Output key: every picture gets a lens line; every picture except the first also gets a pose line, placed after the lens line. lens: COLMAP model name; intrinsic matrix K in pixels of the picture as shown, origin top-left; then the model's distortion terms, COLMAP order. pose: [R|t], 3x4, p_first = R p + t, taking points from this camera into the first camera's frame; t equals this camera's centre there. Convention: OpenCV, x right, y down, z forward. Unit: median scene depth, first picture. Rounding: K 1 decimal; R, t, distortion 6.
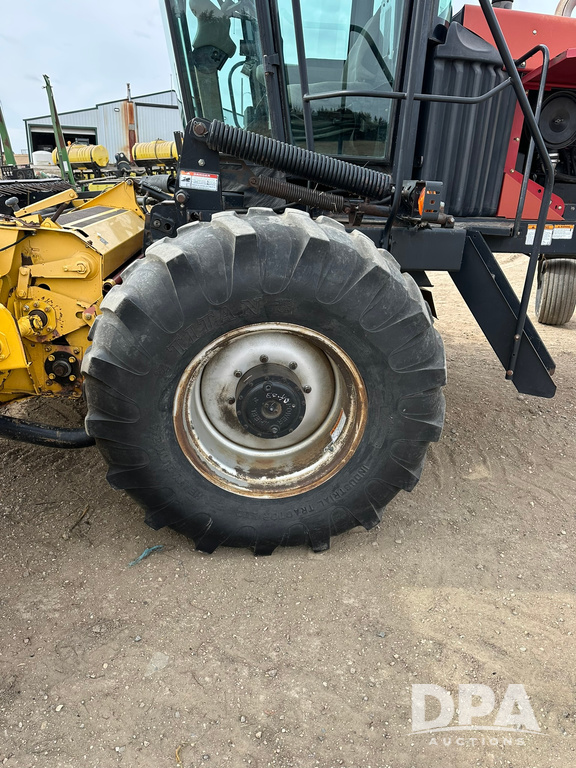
lens RADIAL K [[538.3, 0, 287.4], [0, 538.3, 403.5], [0, 0, 1]] dist [-0.001425, -0.000194]
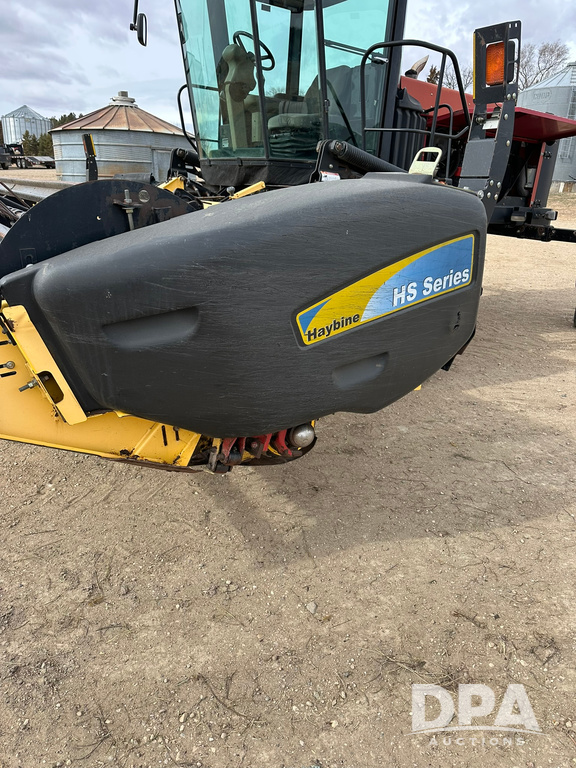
lens RADIAL K [[558.4, 0, 288.0], [0, 558.4, 384.0], [0, 0, 1]] dist [0.001953, 0.003787]
pose [[0.883771, -0.161983, 0.438987, -1.024824], [0.178333, 0.983962, 0.004054, 0.177176], [-0.432603, 0.074703, 0.898484, -0.425477]]
